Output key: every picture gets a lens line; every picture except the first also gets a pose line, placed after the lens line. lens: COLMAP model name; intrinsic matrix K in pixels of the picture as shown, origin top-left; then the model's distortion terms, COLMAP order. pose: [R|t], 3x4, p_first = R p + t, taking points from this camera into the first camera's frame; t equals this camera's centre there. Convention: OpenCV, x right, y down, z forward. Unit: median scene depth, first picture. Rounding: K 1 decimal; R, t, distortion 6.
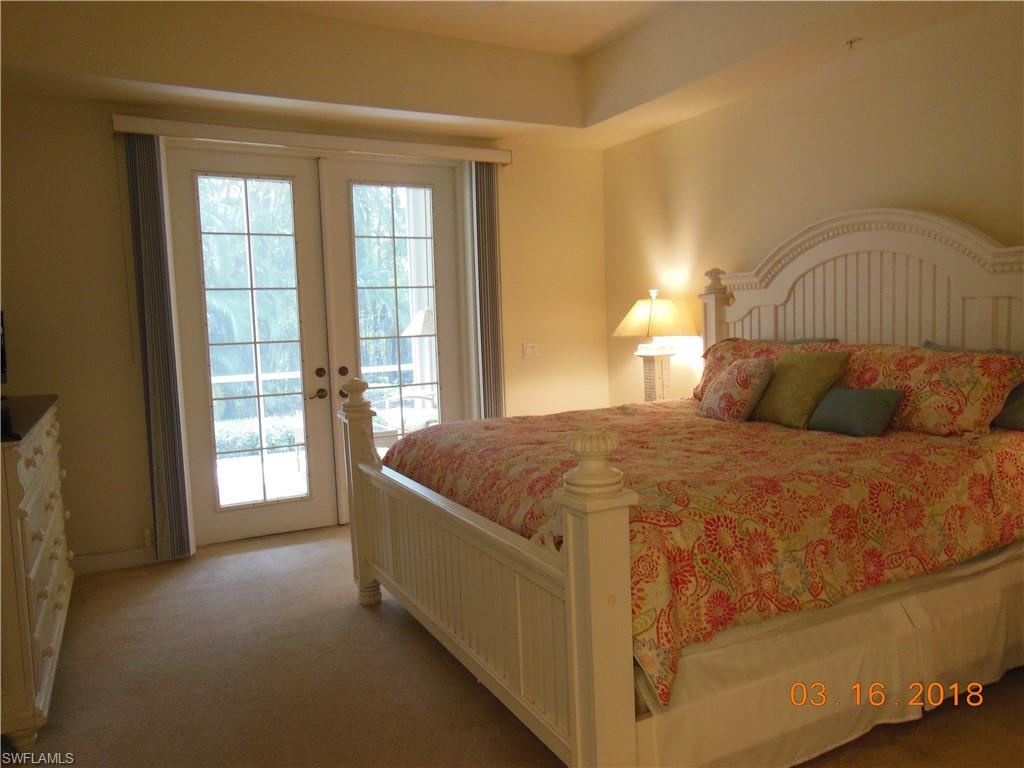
lens RADIAL K [[752.4, 0, 518.0], [0, 752.4, 383.1], [0, 0, 1]] dist [0.004662, 0.022155]
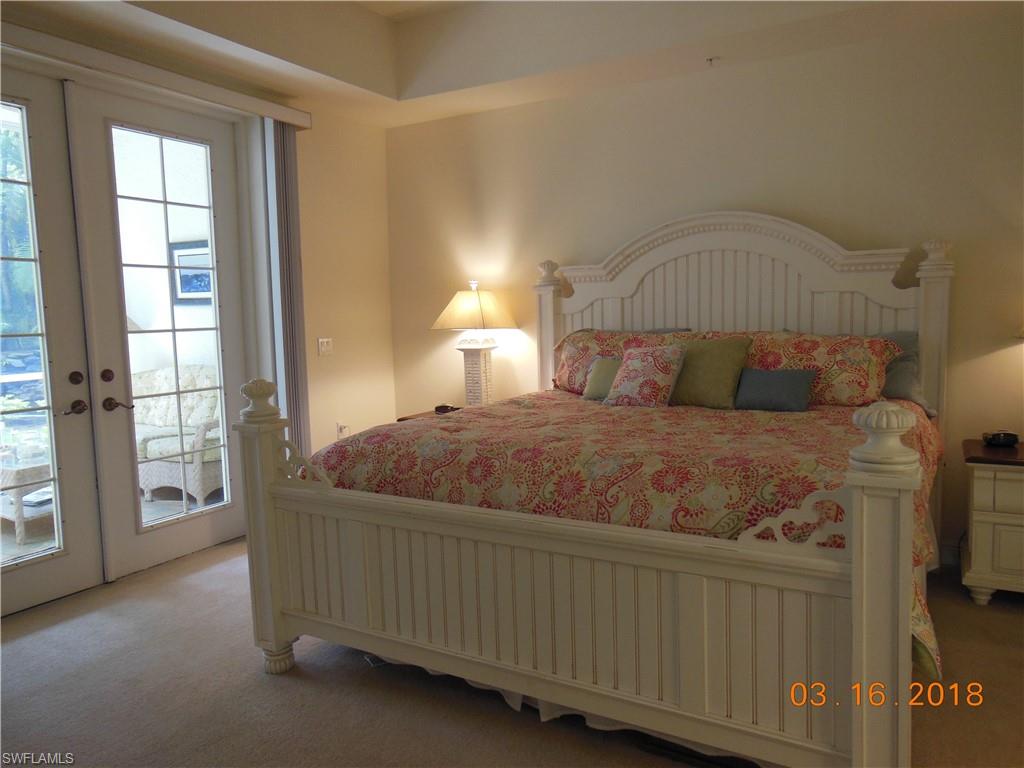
lens RADIAL K [[752.4, 0, 512.8], [0, 752.4, 383.6], [0, 0, 1]] dist [0.004662, 0.022155]
pose [[0.848383, -0.037340, 0.528065, -0.336048], [0.039538, 0.999193, 0.007133, 0.003089], [-0.527905, 0.014827, 0.849174, 0.183670]]
